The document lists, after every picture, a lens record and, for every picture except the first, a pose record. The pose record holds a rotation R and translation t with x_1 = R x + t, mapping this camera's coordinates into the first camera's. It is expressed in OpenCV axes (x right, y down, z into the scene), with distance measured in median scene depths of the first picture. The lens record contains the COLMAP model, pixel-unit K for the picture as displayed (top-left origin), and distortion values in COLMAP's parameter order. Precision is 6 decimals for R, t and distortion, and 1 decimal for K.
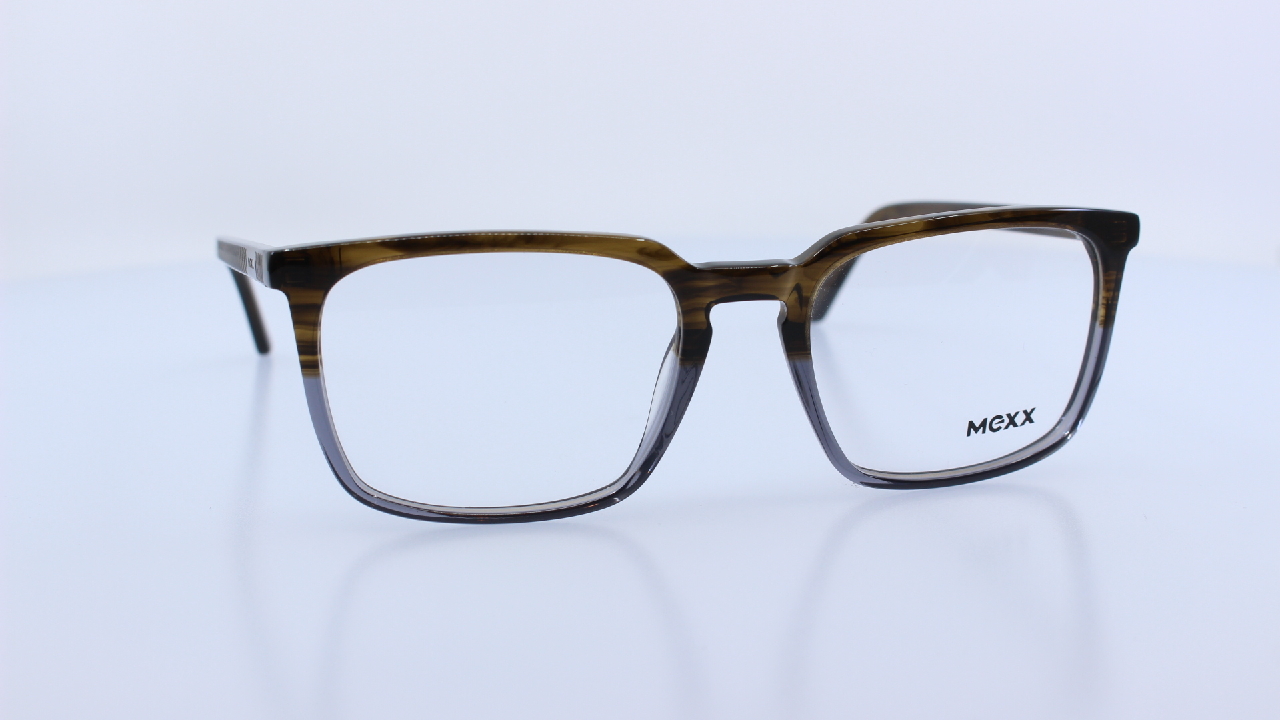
lens RADIAL K [[1779.1, 0, 640.0], [0, 1779.1, 360.0], [0, 0, 1]] dist [-0.084213, 0.003151]
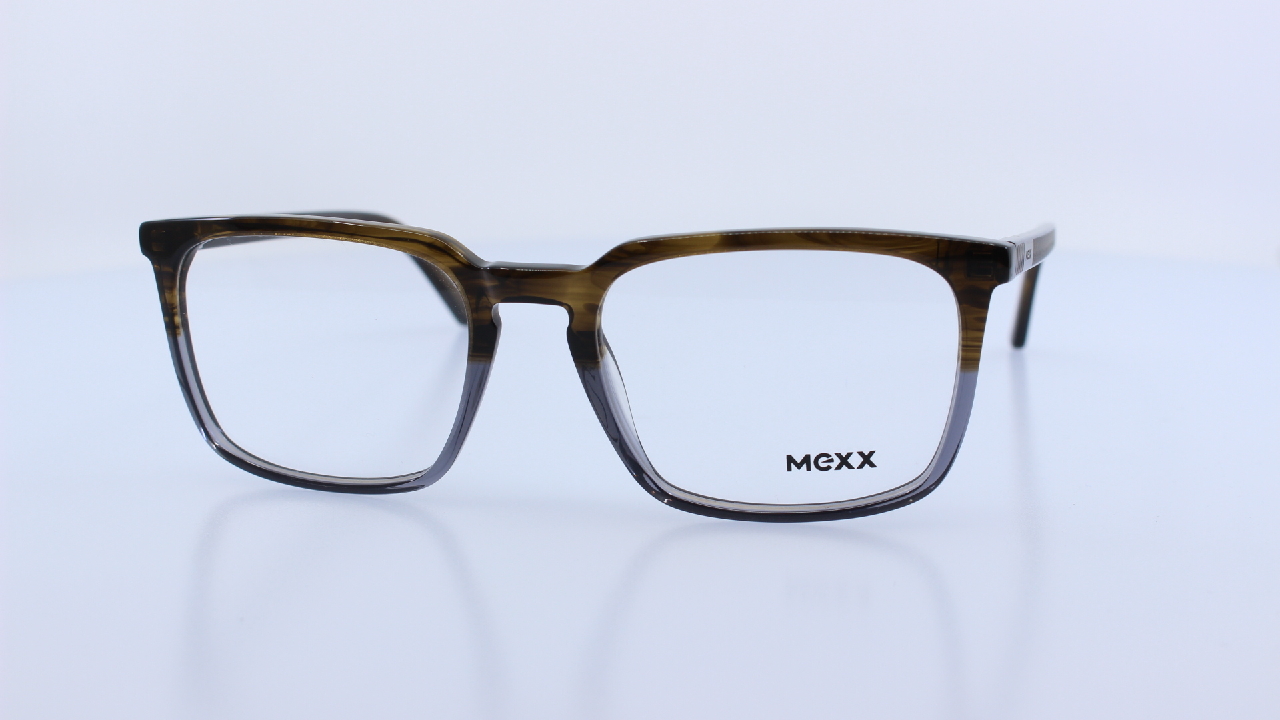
lens RADIAL K [[1779.1, 0, 640.0], [0, 1779.1, 360.0], [0, 0, 1]] dist [-0.084213, 0.003151]
pose [[0.874041, 0.102139, -0.474995, 0.554661], [-0.100839, 0.994500, 0.028297, -0.033750], [0.475273, 0.023166, 0.879533, 0.139530]]
